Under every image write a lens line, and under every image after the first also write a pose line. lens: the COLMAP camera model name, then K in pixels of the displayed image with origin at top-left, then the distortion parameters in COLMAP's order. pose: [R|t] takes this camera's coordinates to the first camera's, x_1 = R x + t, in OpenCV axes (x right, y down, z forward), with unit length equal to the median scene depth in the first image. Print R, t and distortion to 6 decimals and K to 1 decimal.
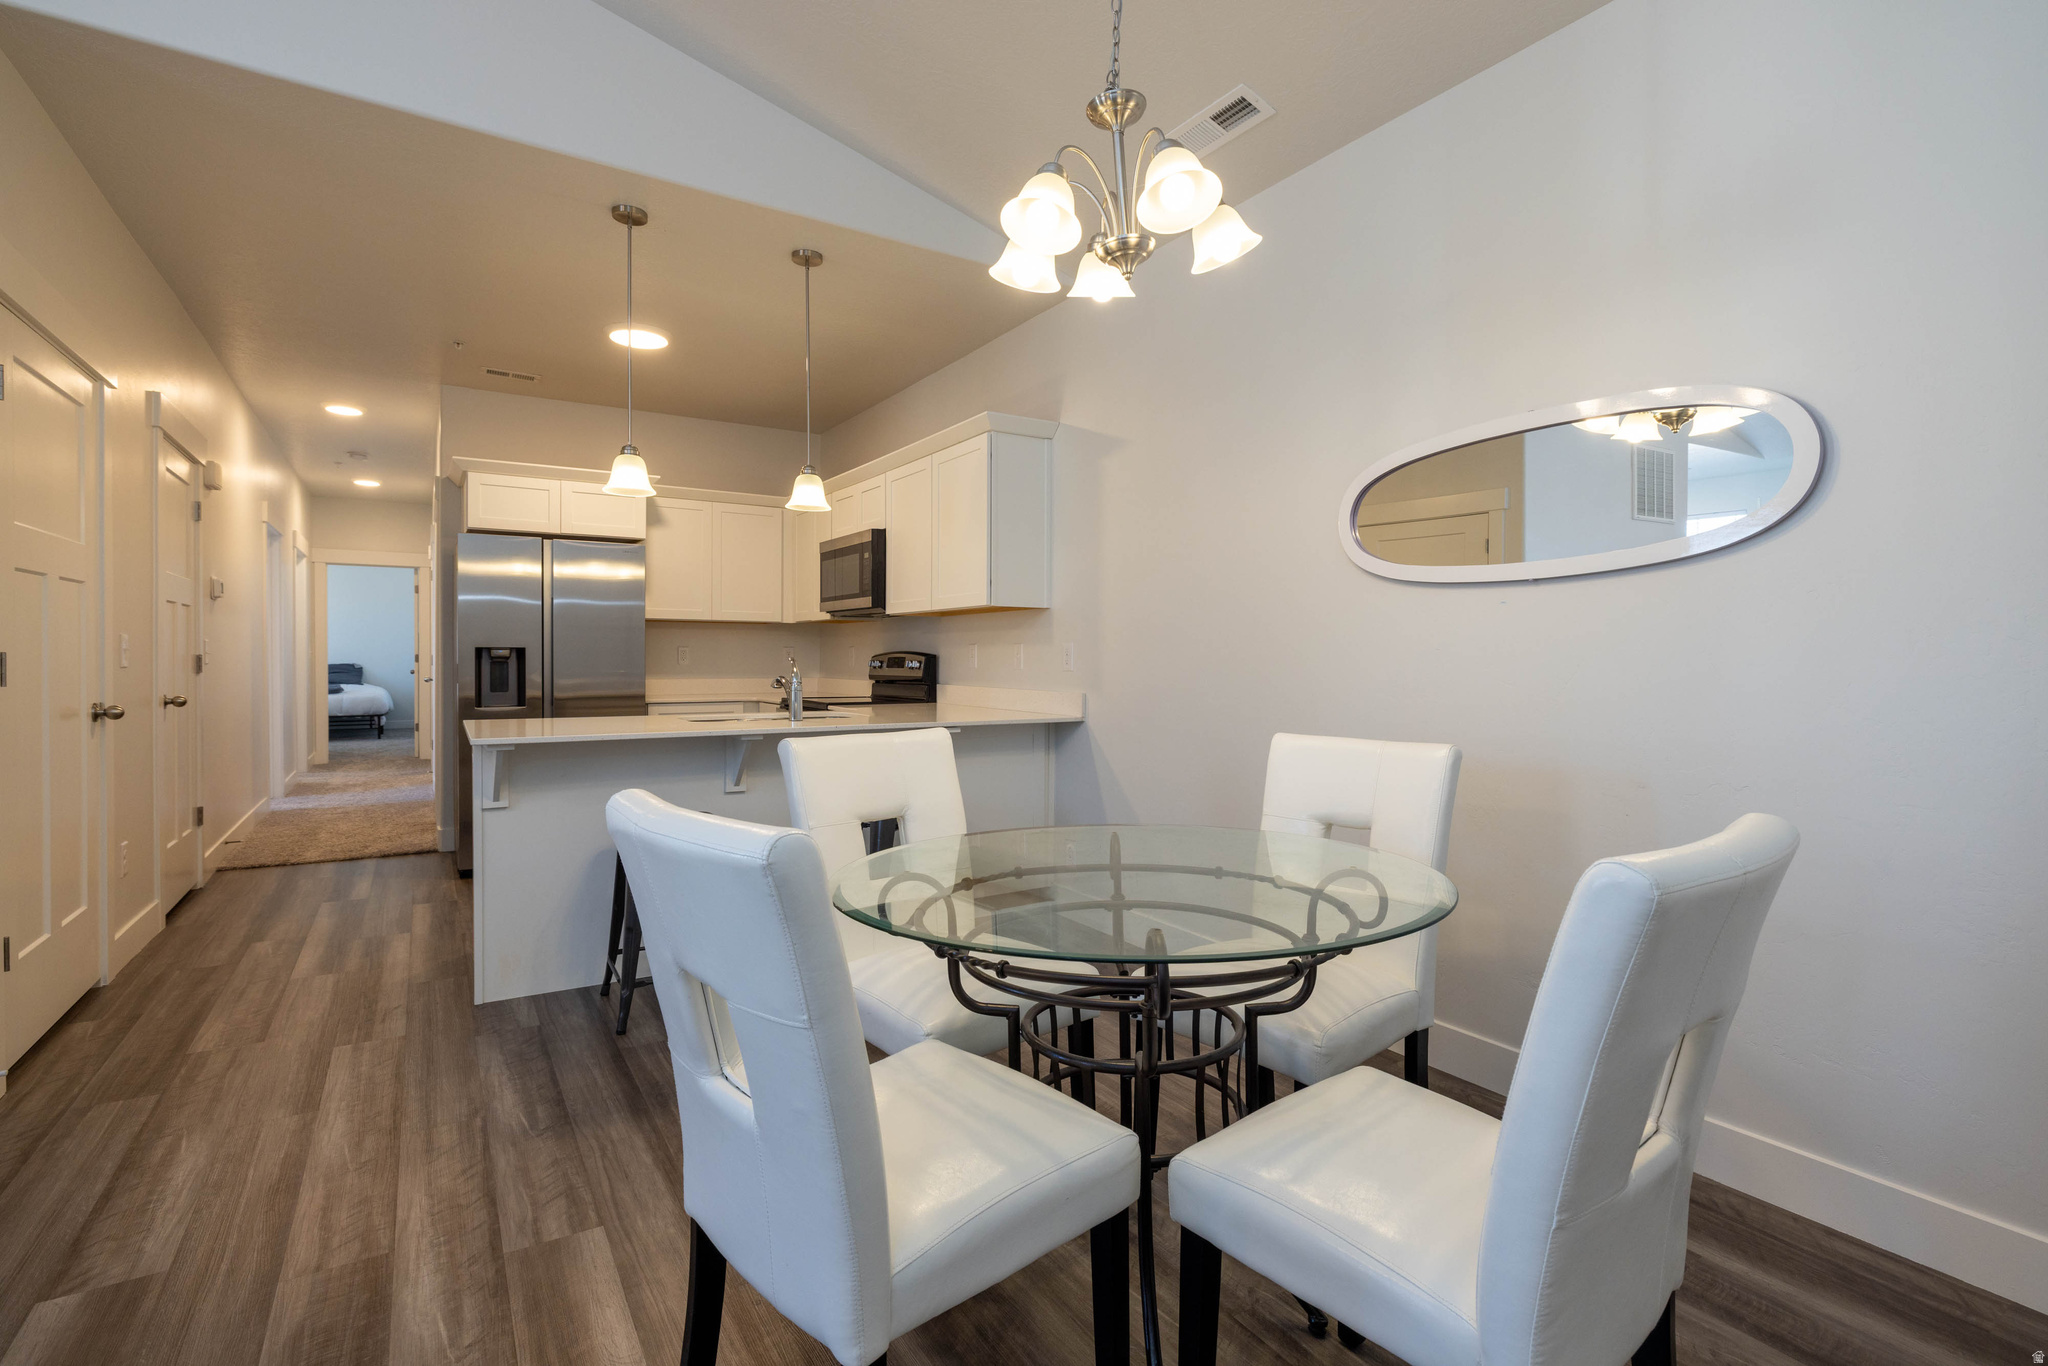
lens RADIAL K [[943.3, 0, 1017.2], [0, 943.3, 666.2], [0, 0, 1]] dist [-0.004744, -0.000374]
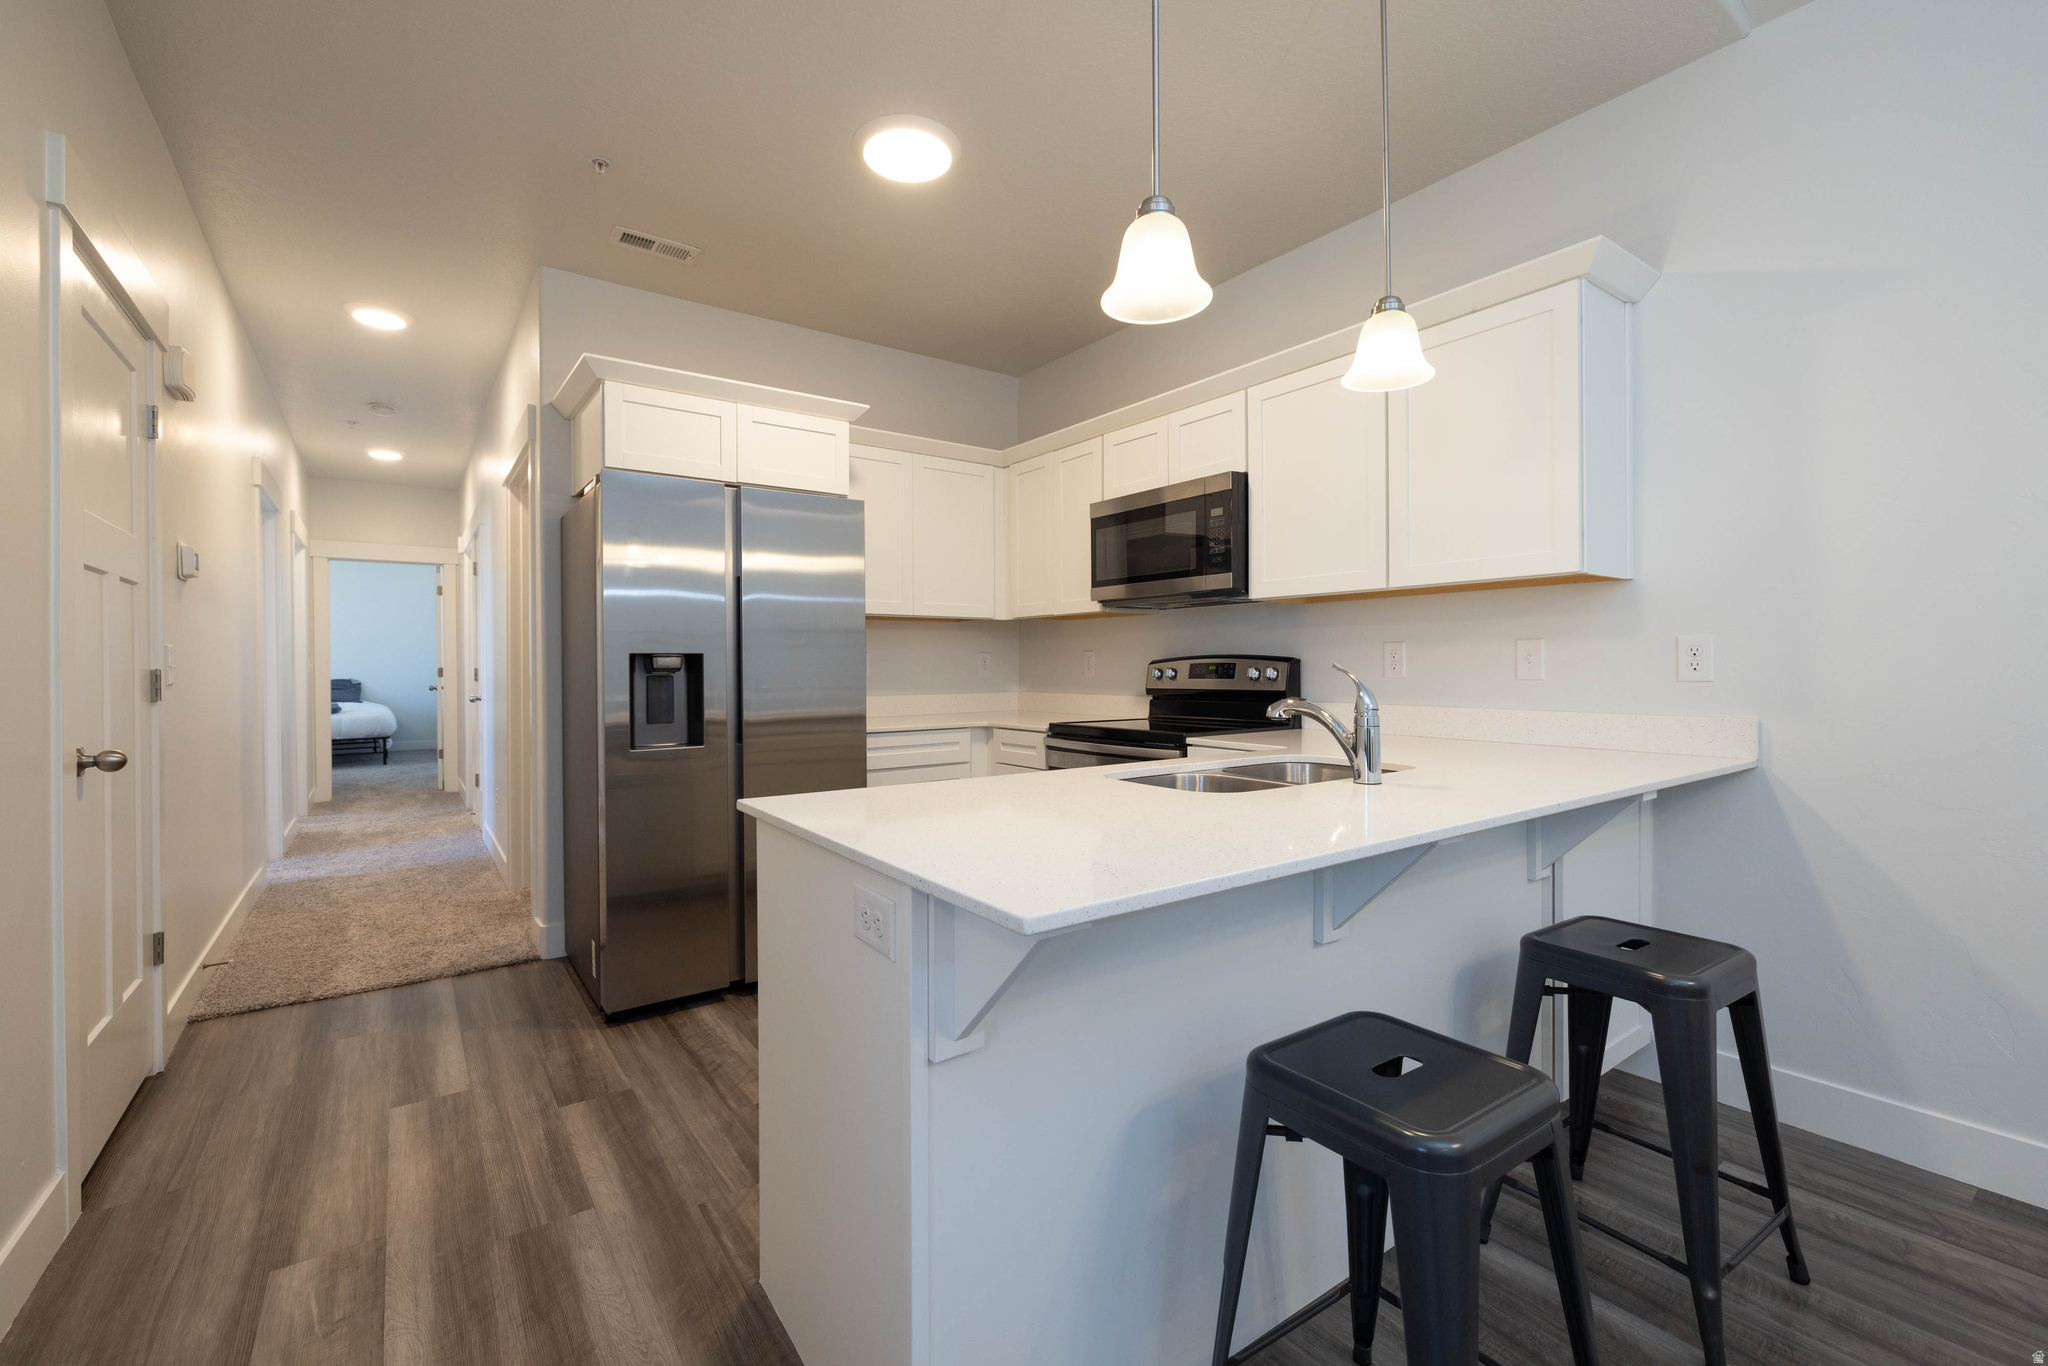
lens RADIAL K [[860.9, 0, 1020.1], [0, 860.9, 668.5], [0, 0, 1]] dist [-0.000049, -0.000005]
pose [[0.997909, -0.009707, 0.063908, -0.339904], [0.010096, 0.999932, -0.005759, -0.004043], [-0.063847, 0.006392, 0.997939, 0.397878]]
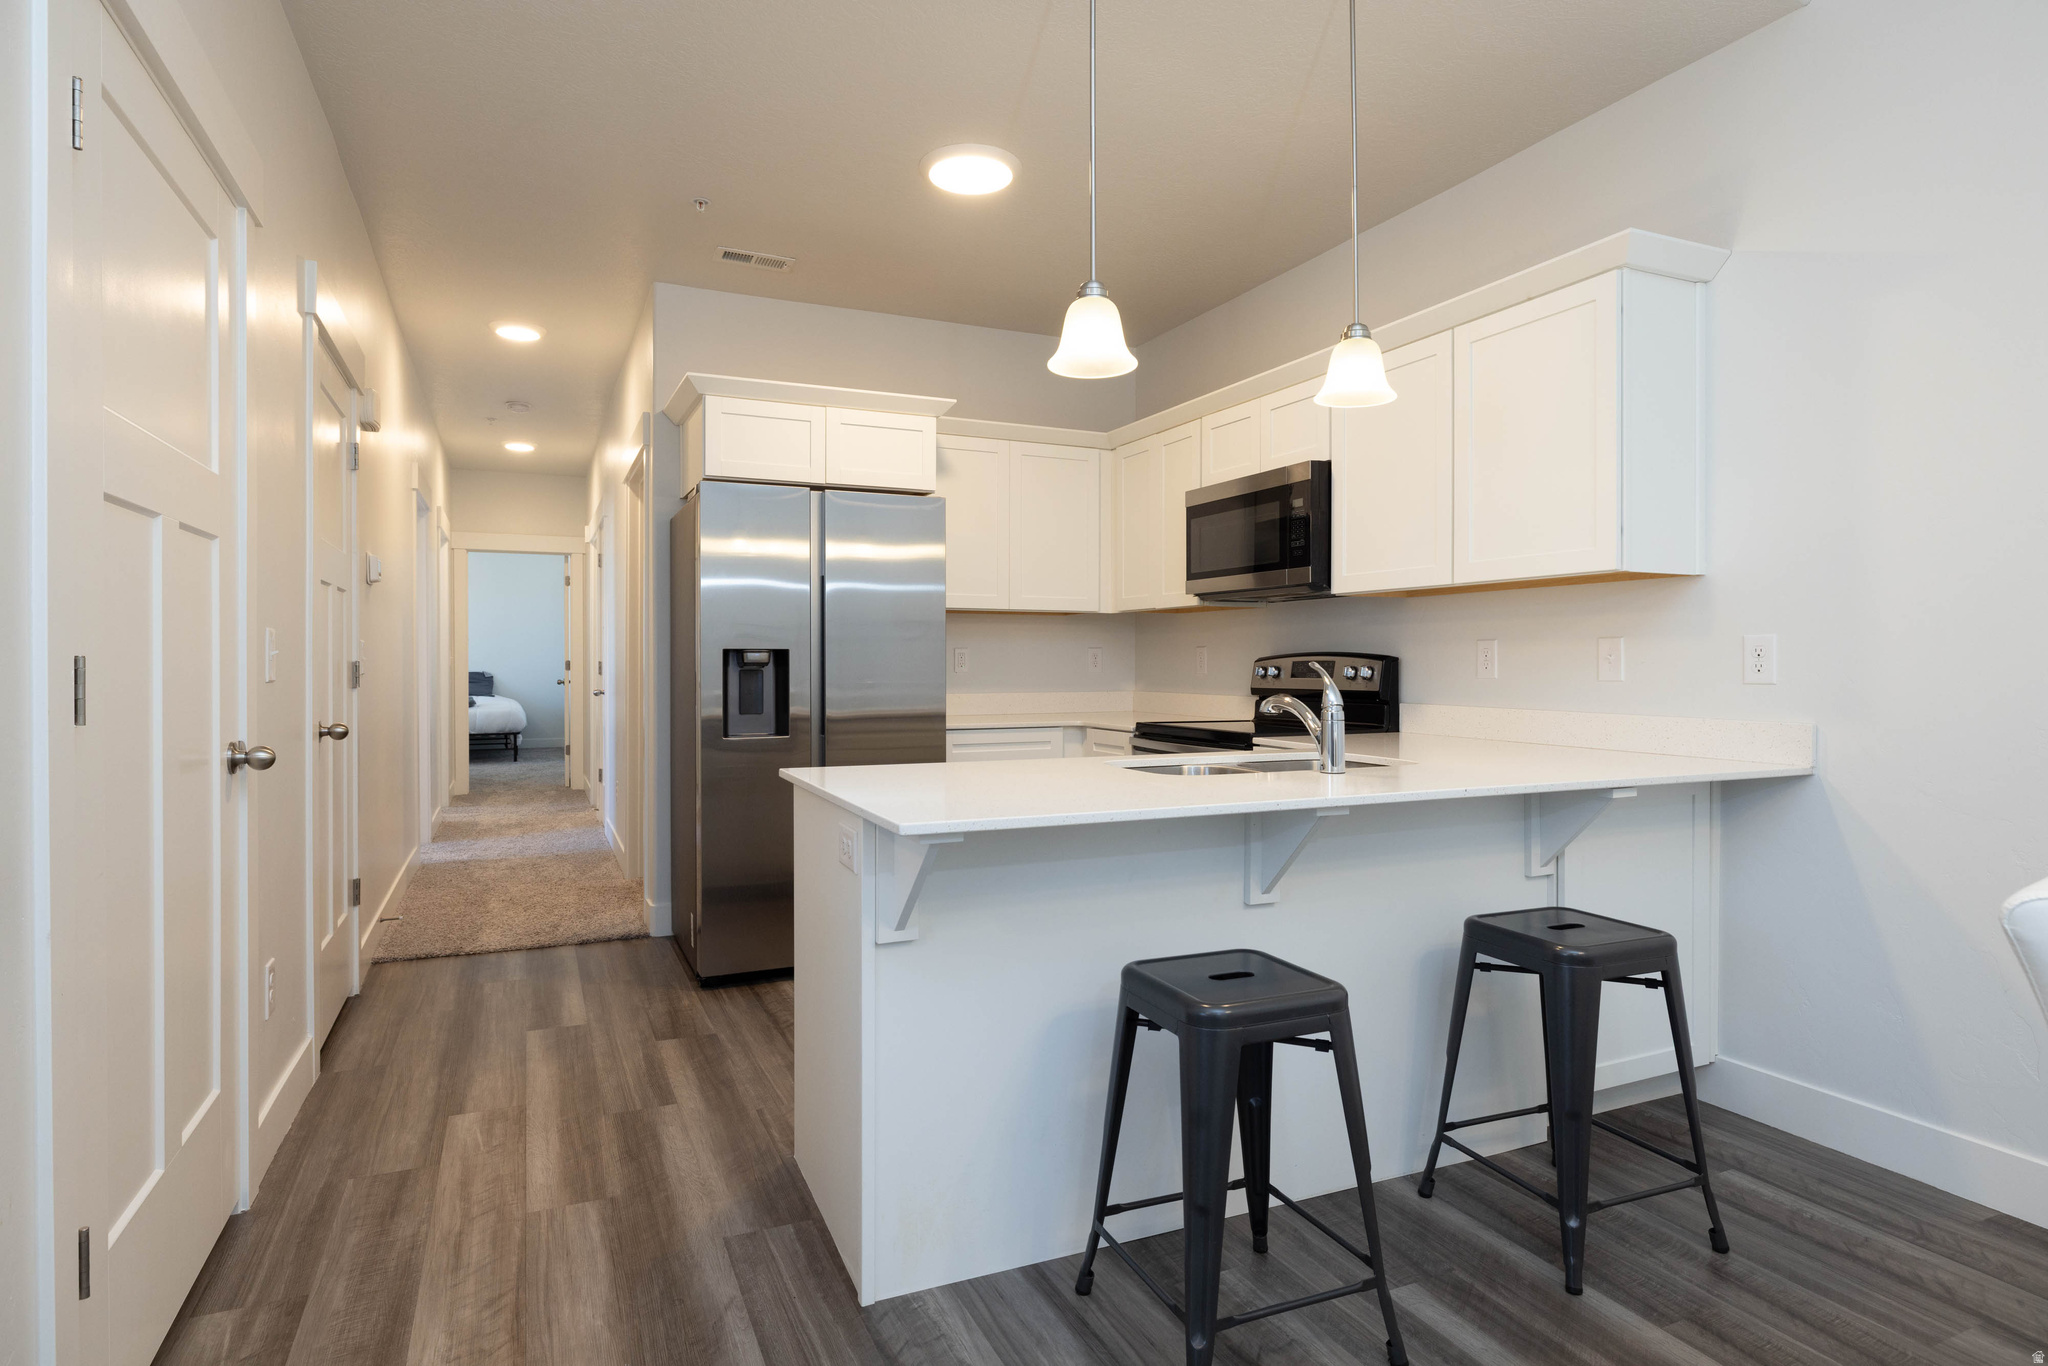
lens RADIAL K [[1090.2, 0, 1019.3], [0, 1090.2, 666.3], [0, 0, 1]] dist [-0.002827, 0.000296]
pose [[0.990711, -0.002774, -0.135957, -0.247030], [0.001987, 0.999980, -0.005930, -0.002401], [0.135971, 0.005605, 0.990697, 0.240578]]
